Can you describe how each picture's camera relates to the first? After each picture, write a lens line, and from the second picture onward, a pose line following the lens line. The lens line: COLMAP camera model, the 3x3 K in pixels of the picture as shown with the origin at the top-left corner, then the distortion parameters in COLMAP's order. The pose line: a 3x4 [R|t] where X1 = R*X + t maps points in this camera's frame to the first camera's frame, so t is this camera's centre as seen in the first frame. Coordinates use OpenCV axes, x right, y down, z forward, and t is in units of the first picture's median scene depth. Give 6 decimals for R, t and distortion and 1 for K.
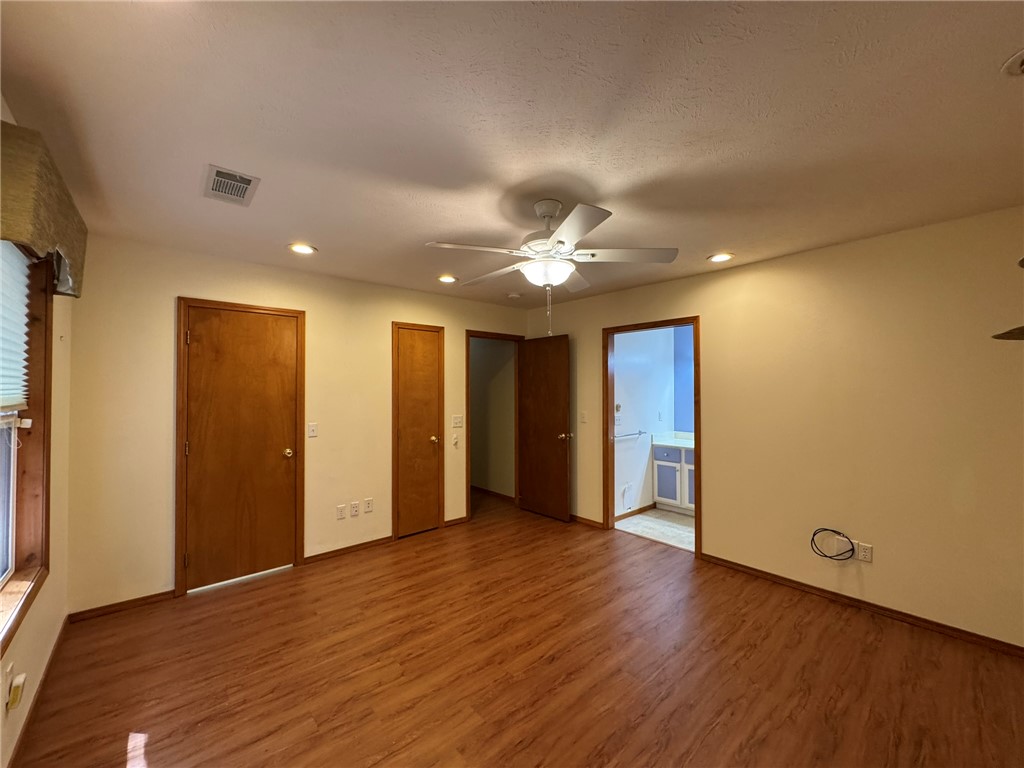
lens RADIAL K [[408.4, 0, 510.6], [0, 408.4, 383.1], [0, 0, 1]] dist [-0.001522, 0.000080]
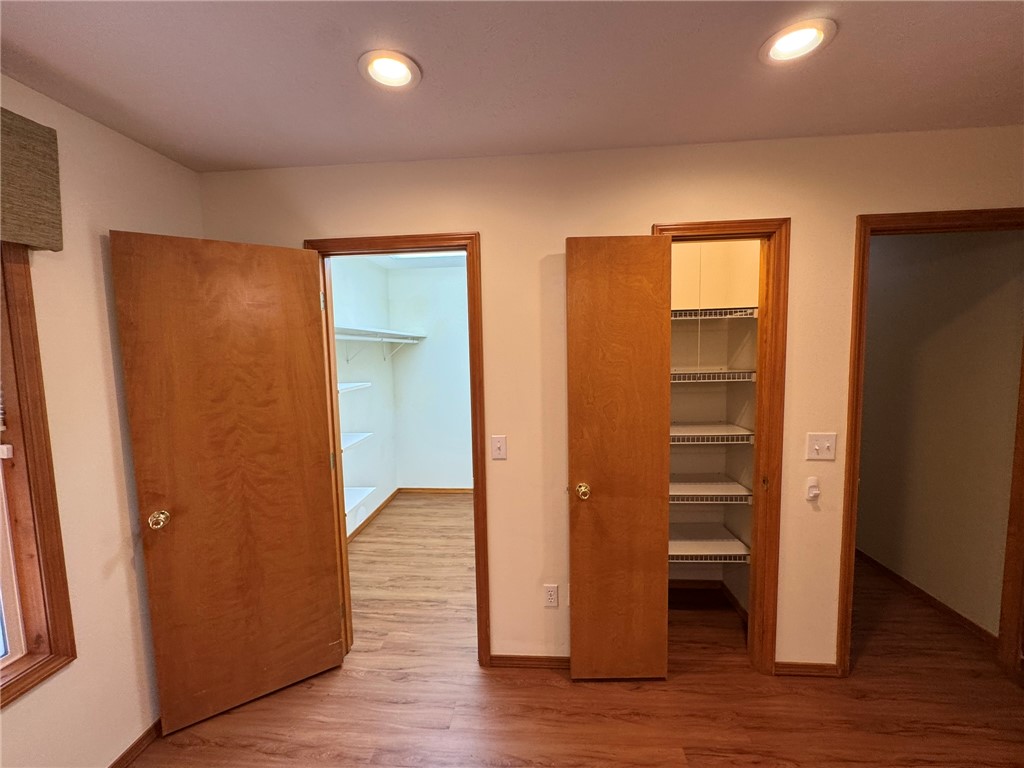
lens RADIAL K [[408.4, 0, 510.6], [0, 408.4, 383.1], [0, 0, 1]] dist [-0.001522, 0.000080]
pose [[0.702868, 0.047949, -0.709703, -0.060456], [0.030860, 0.994731, 0.097769, -0.022398], [0.710651, -0.090621, 0.697684, 0.488452]]
